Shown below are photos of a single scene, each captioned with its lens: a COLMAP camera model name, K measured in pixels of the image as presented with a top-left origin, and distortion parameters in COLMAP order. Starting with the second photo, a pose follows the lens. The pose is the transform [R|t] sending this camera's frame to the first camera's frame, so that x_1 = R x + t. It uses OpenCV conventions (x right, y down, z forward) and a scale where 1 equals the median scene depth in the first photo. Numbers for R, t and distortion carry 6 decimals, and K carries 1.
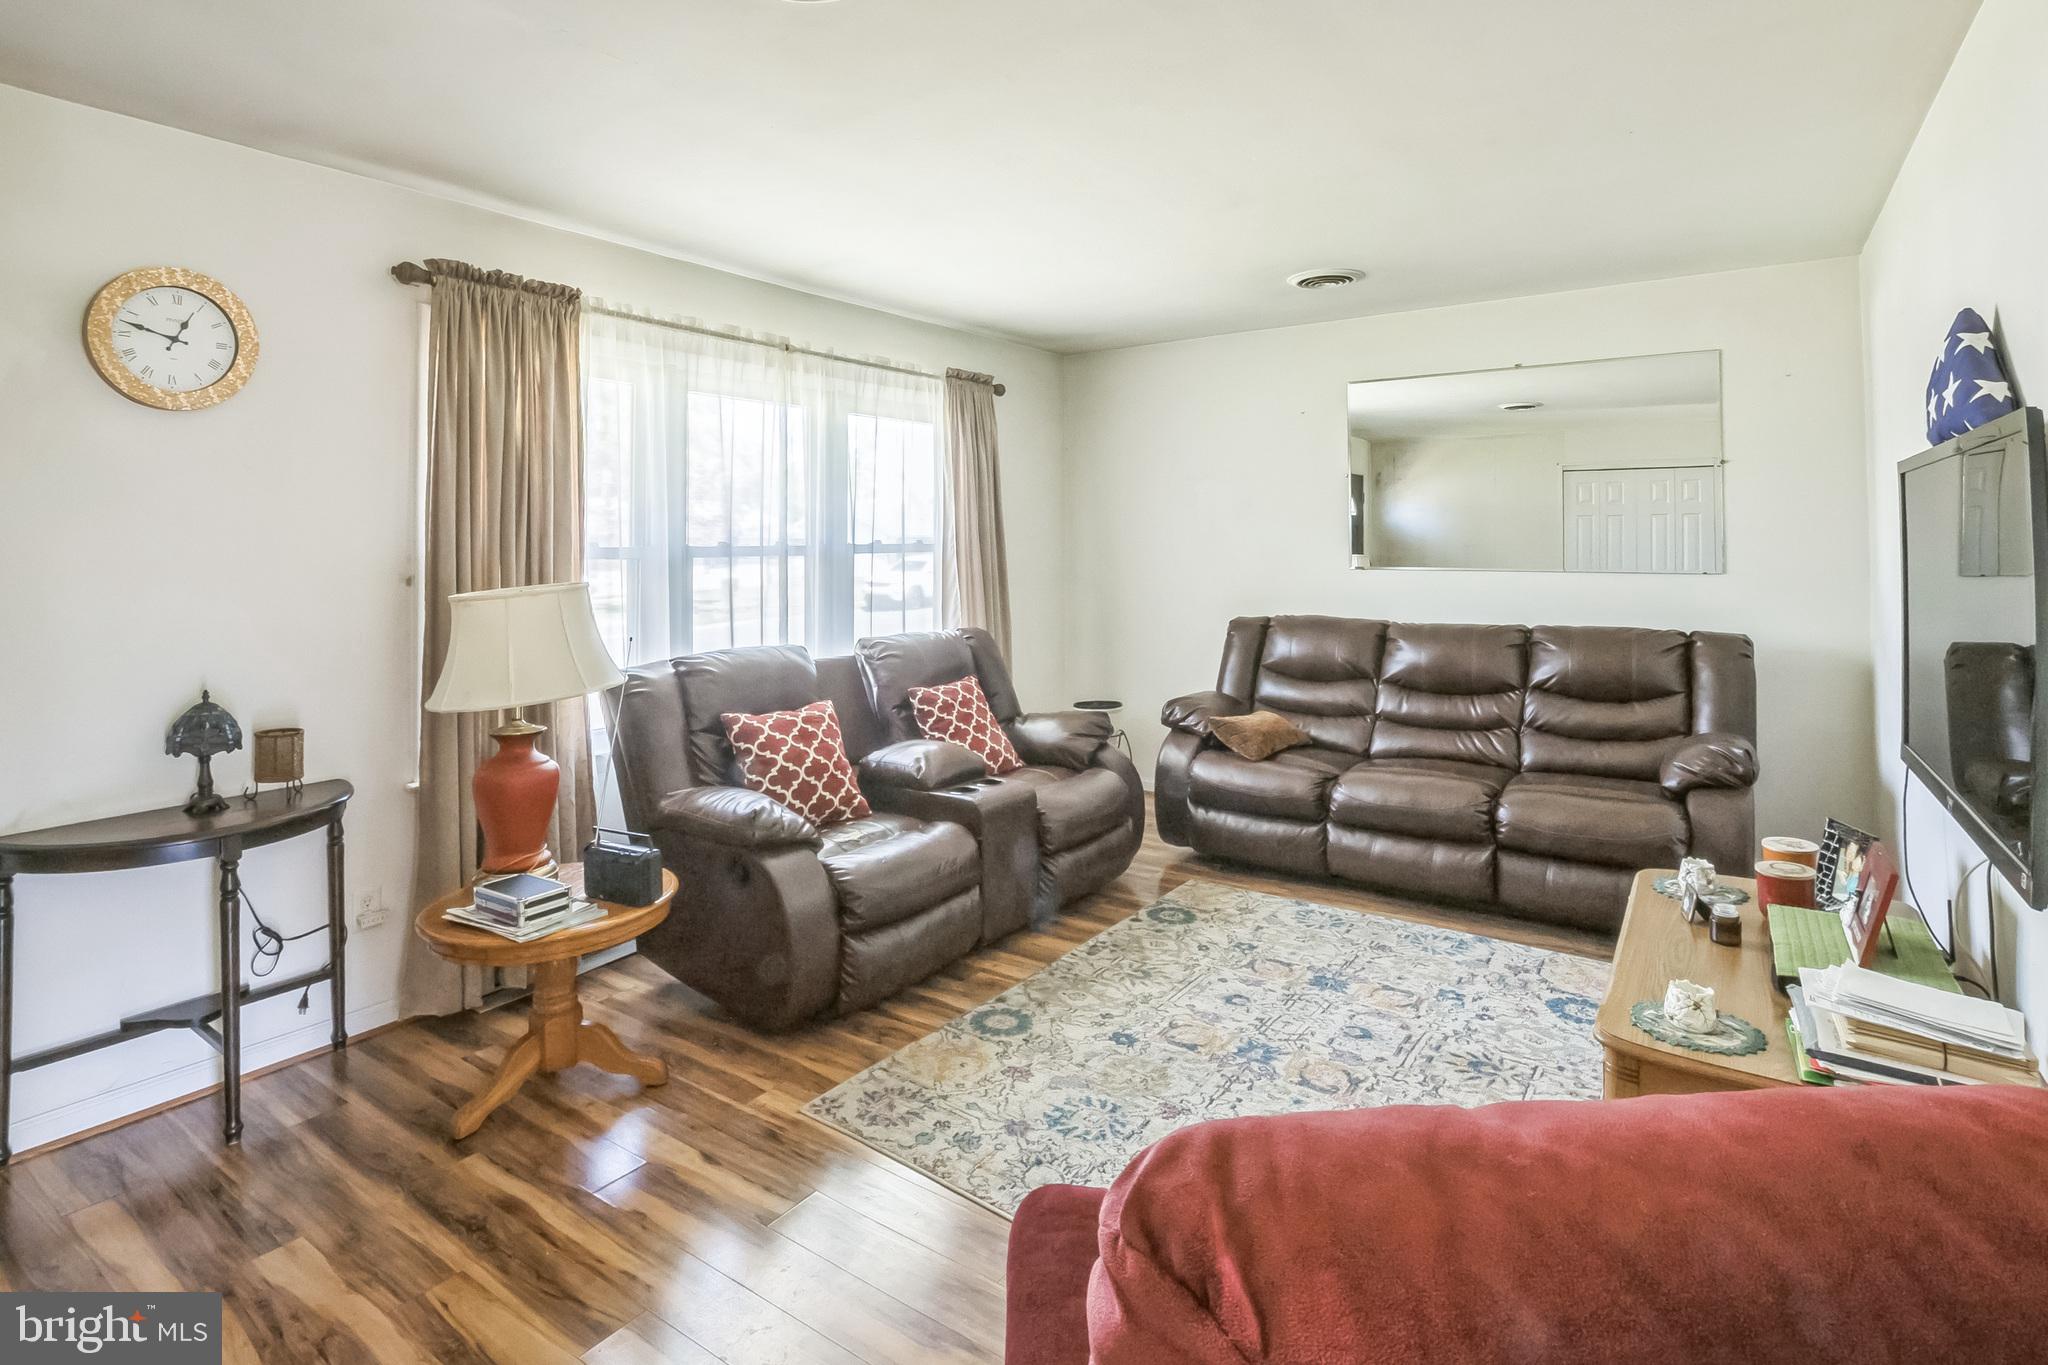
lens RADIAL K [[1026.7, 0, 1049.1], [0, 1026.7, 737.1], [0, 0, 1]] dist [-0.001040, 0.000275]
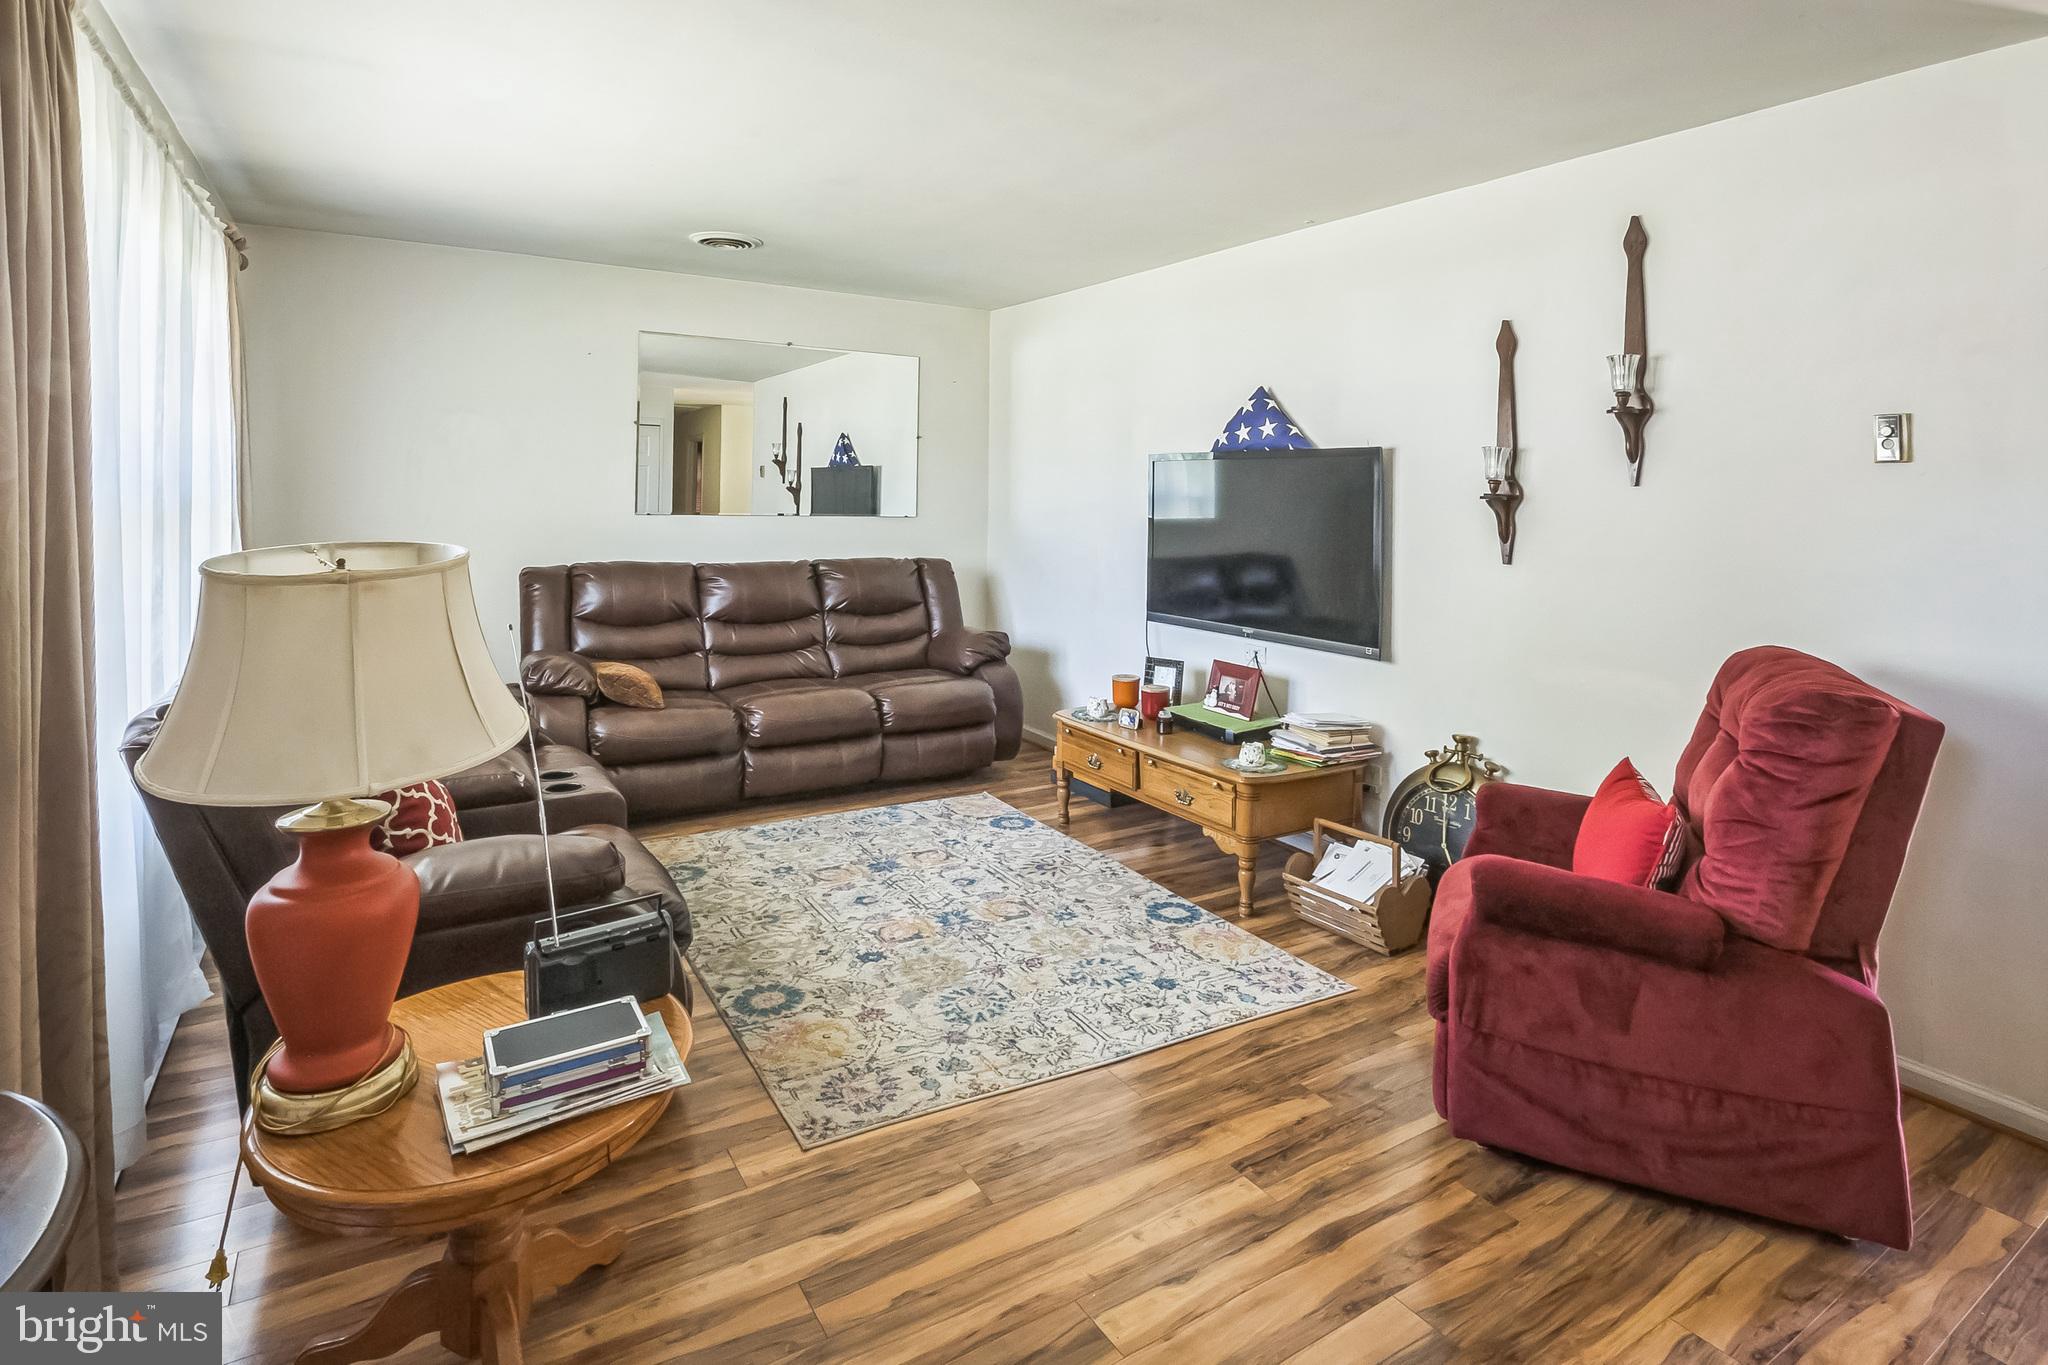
lens RADIAL K [[1006.2, 0, 1024.0], [0, 1006.2, 682.5], [0, 0, 1]] dist [-0.029366, 0.012136]
pose [[0.418207, -0.148296, 0.896165, -0.574722], [0.147857, 0.984539, 0.093921, -0.044795], [-0.896237, 0.093226, 0.433667, 0.295734]]
